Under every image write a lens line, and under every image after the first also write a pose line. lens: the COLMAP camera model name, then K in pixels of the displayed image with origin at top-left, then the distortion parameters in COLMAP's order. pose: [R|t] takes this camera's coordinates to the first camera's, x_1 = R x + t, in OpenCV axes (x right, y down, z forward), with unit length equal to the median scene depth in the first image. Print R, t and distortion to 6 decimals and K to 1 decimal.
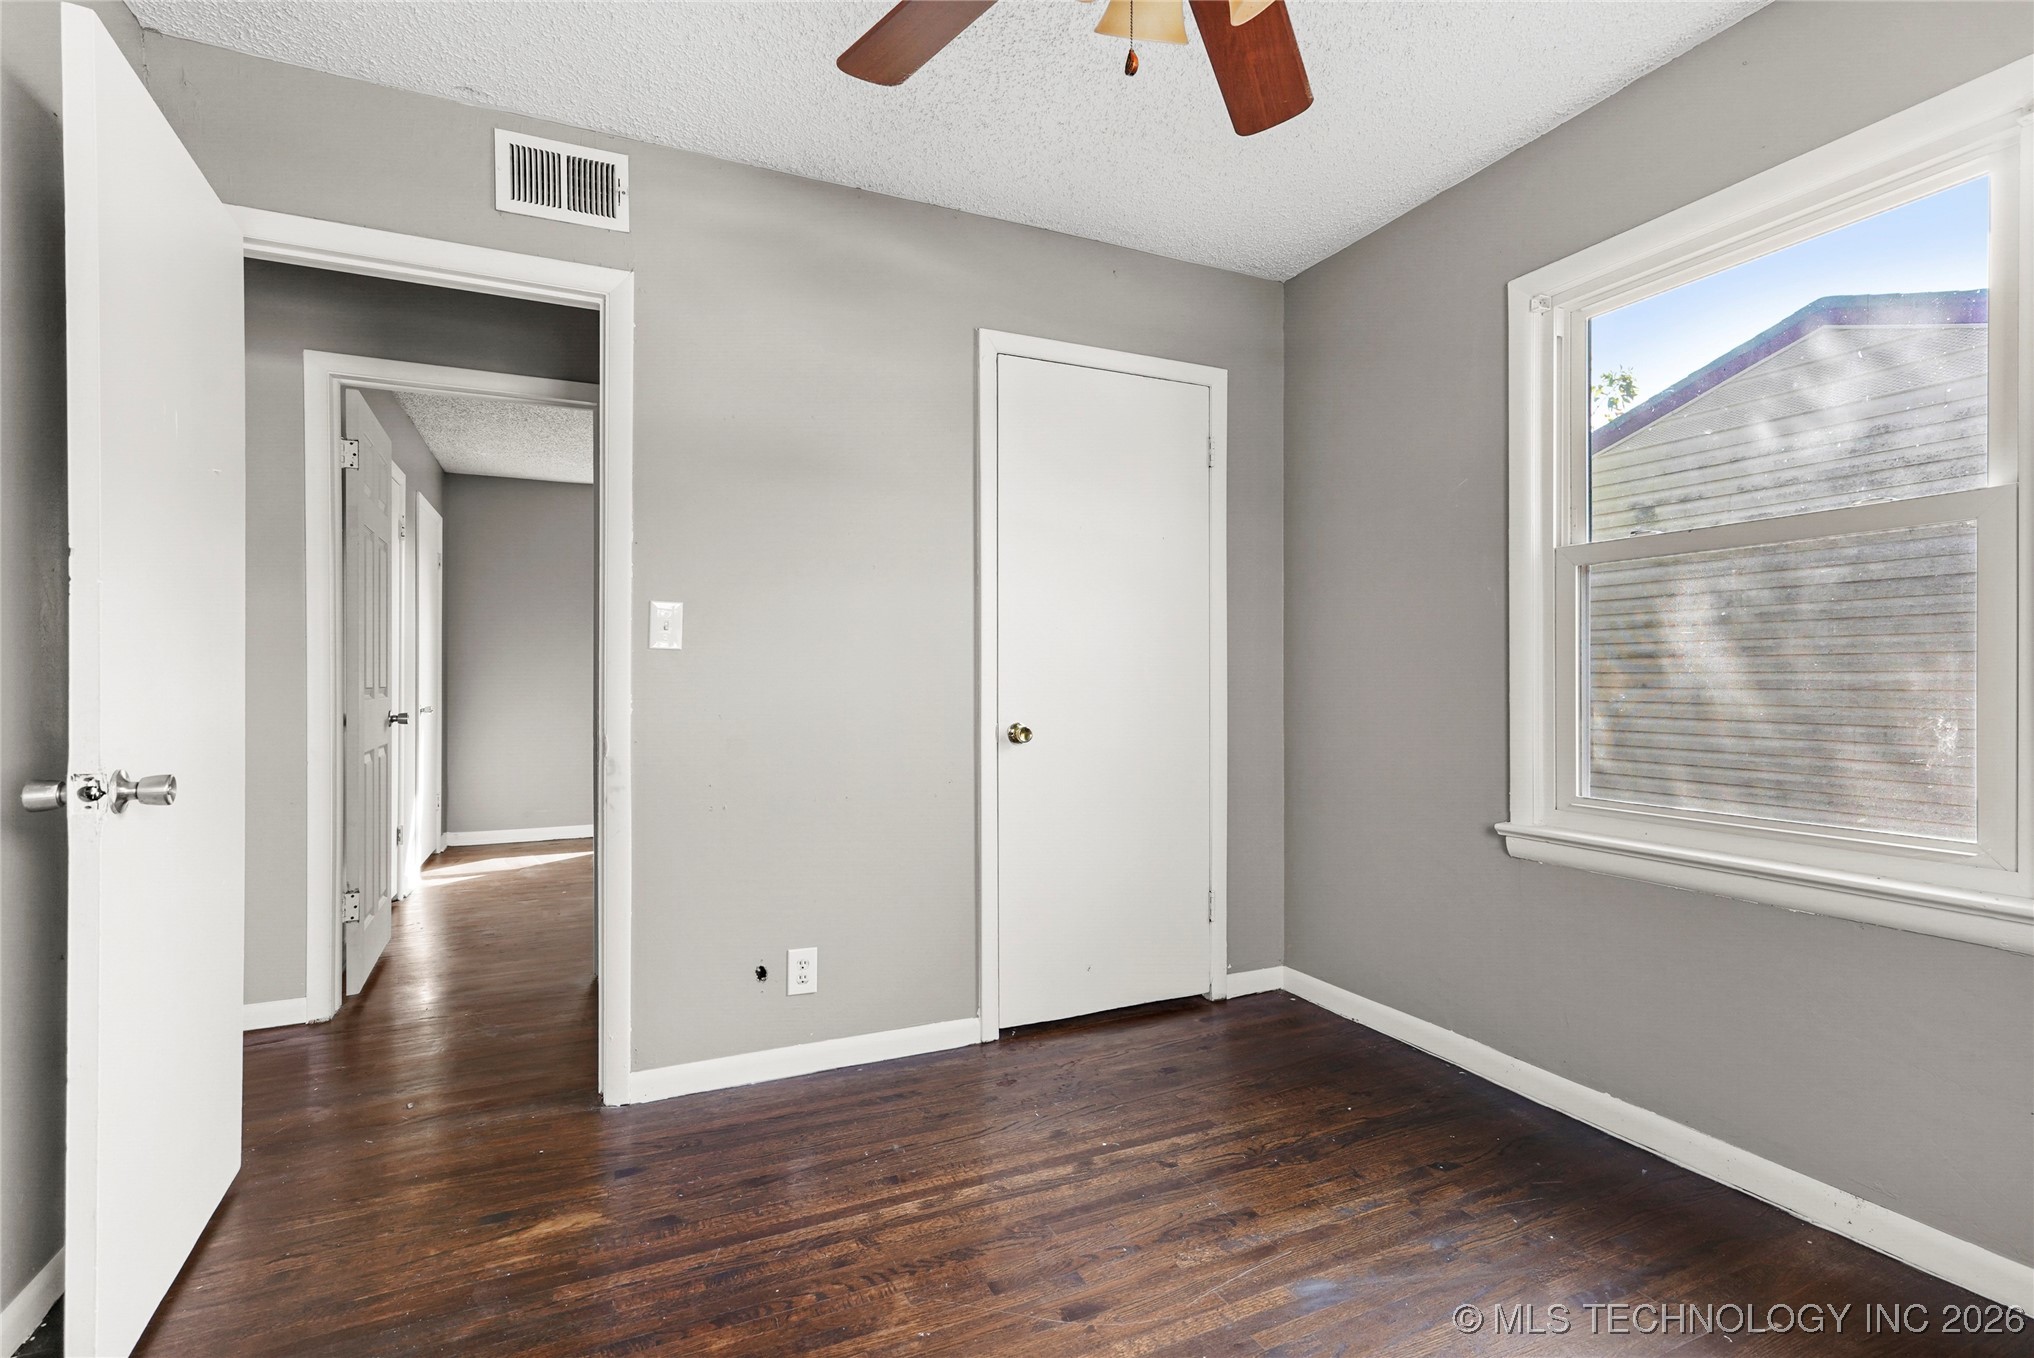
lens RADIAL K [[946.1, 0, 996.3], [0, 946.1, 682.0], [0, 0, 1]] dist [0.004295, 0.002798]
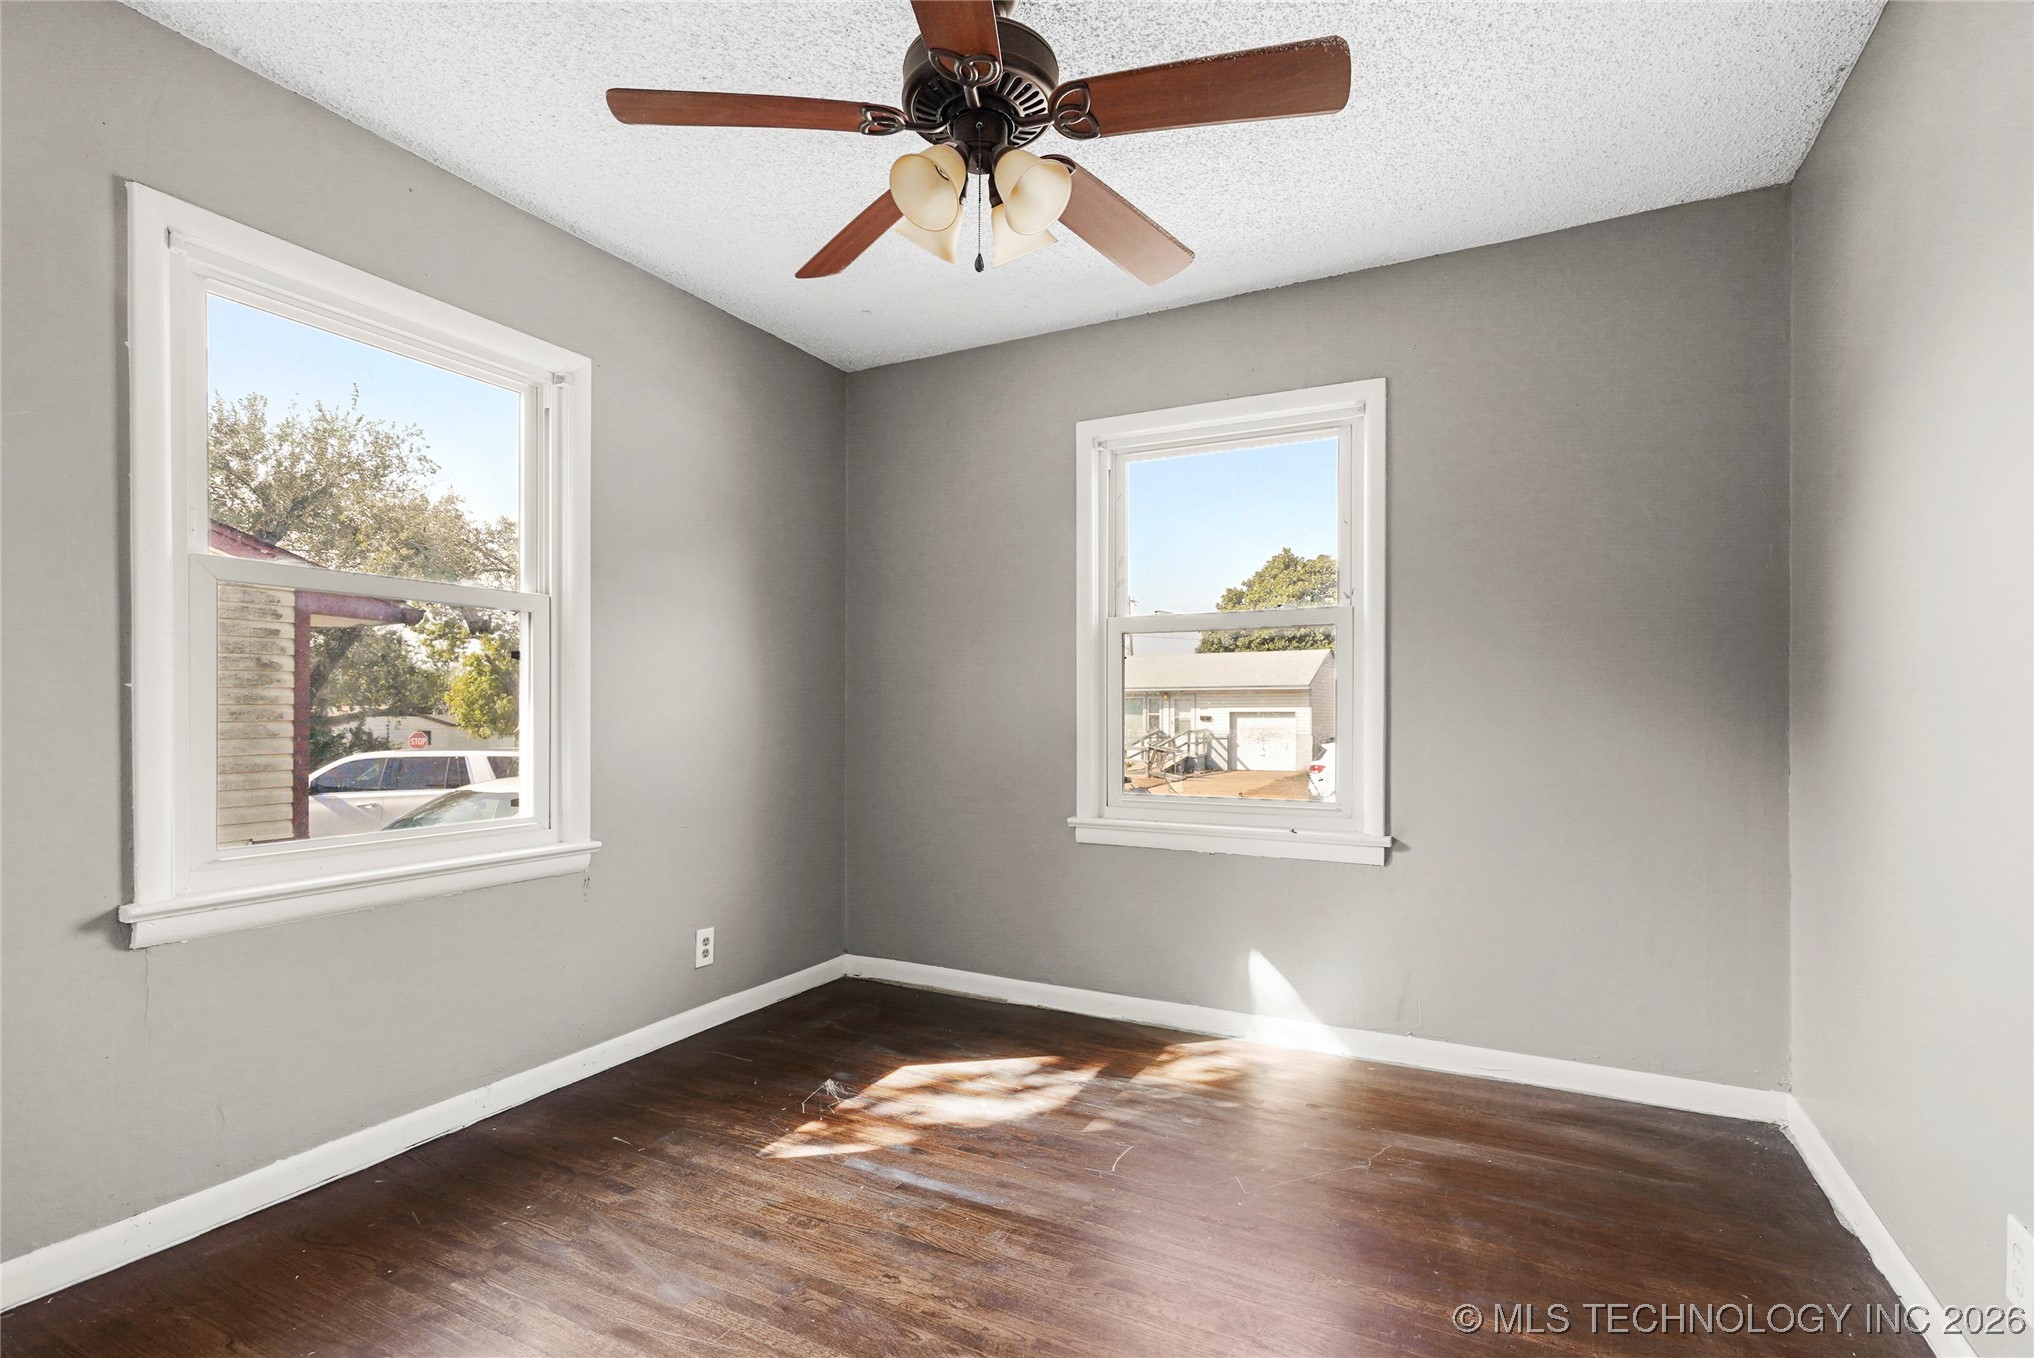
lens RADIAL K [[946.1, 0, 1025.0], [0, 946.1, 676.4], [0, 0, 1]] dist [0.004295, 0.002798]
pose [[-0.611532, 0.028221, 0.790717, -0.609447], [0.010471, 0.999565, -0.027577, -0.008340], [-0.791151, -0.008585, -0.611561, 1.089021]]
